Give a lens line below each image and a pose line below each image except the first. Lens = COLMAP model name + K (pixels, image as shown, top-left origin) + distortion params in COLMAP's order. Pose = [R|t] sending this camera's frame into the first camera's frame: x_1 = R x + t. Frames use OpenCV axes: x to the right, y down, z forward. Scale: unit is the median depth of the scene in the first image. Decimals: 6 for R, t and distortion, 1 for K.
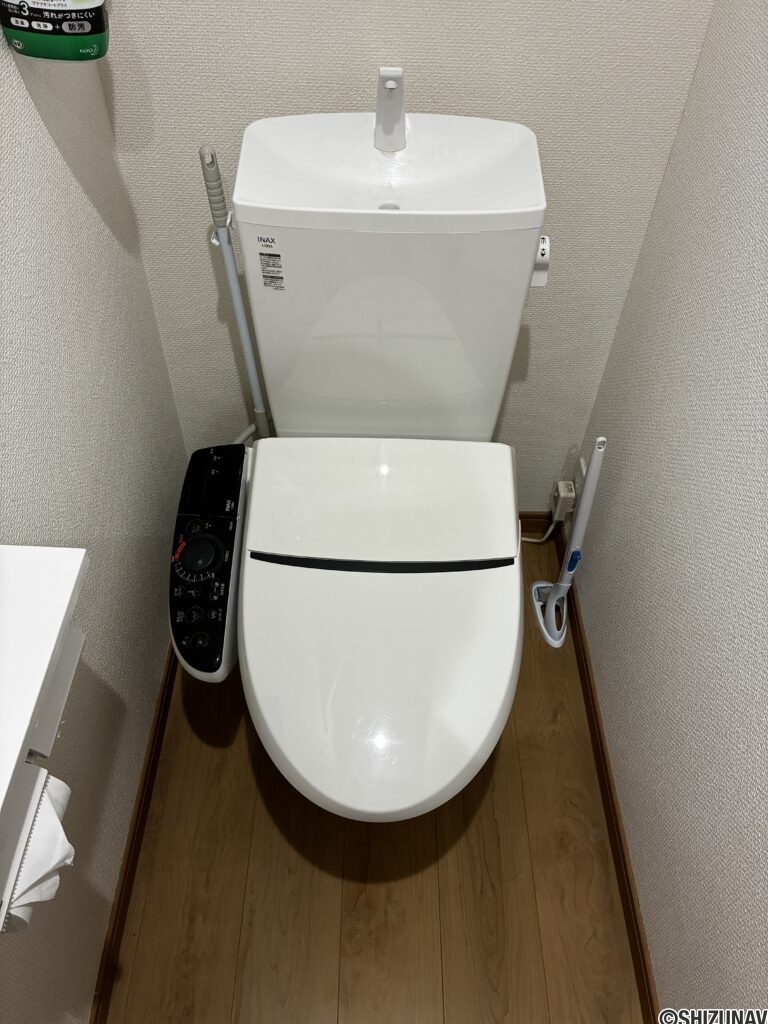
lens RADIAL K [[780.3, 0, 367.6], [0, 780.3, 515.2], [0, 0, 1]] dist [0.108179, -0.133928]
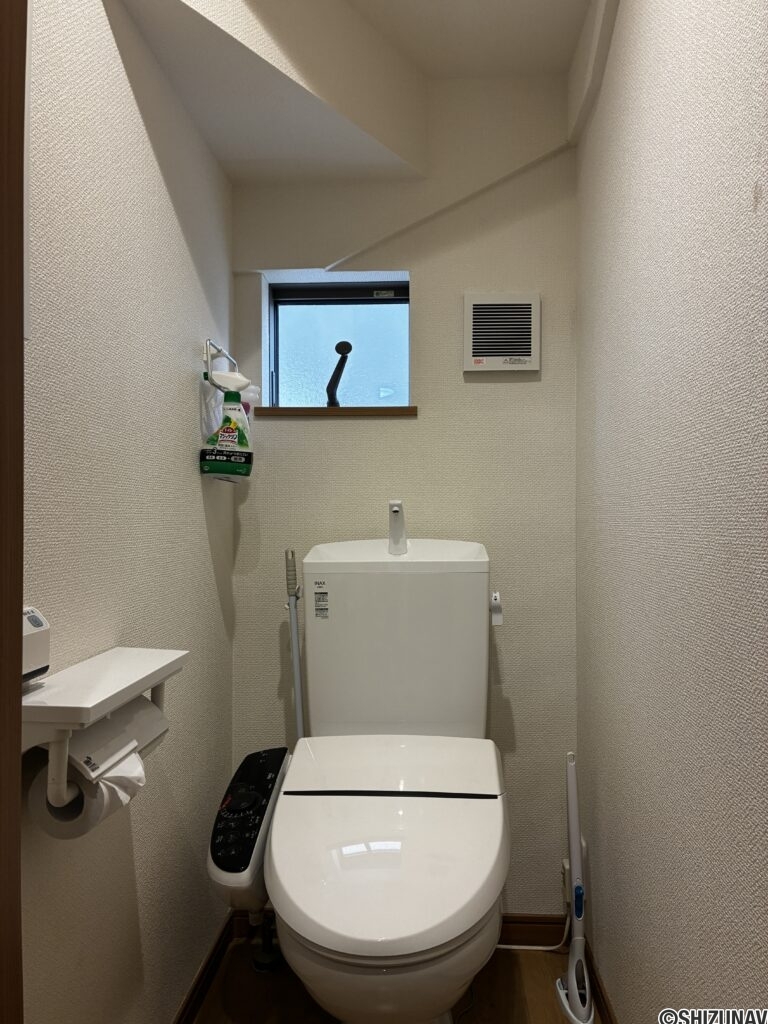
lens RADIAL K [[780.3, 0, 367.6], [0, 780.3, 515.2], [0, 0, 1]] dist [0.108179, -0.133928]
pose [[0.998038, -0.008745, -0.061994, 0.067411], [-0.040253, 0.668784, -0.742366, 0.712878], [0.047952, 0.743406, 0.667120, -0.163213]]
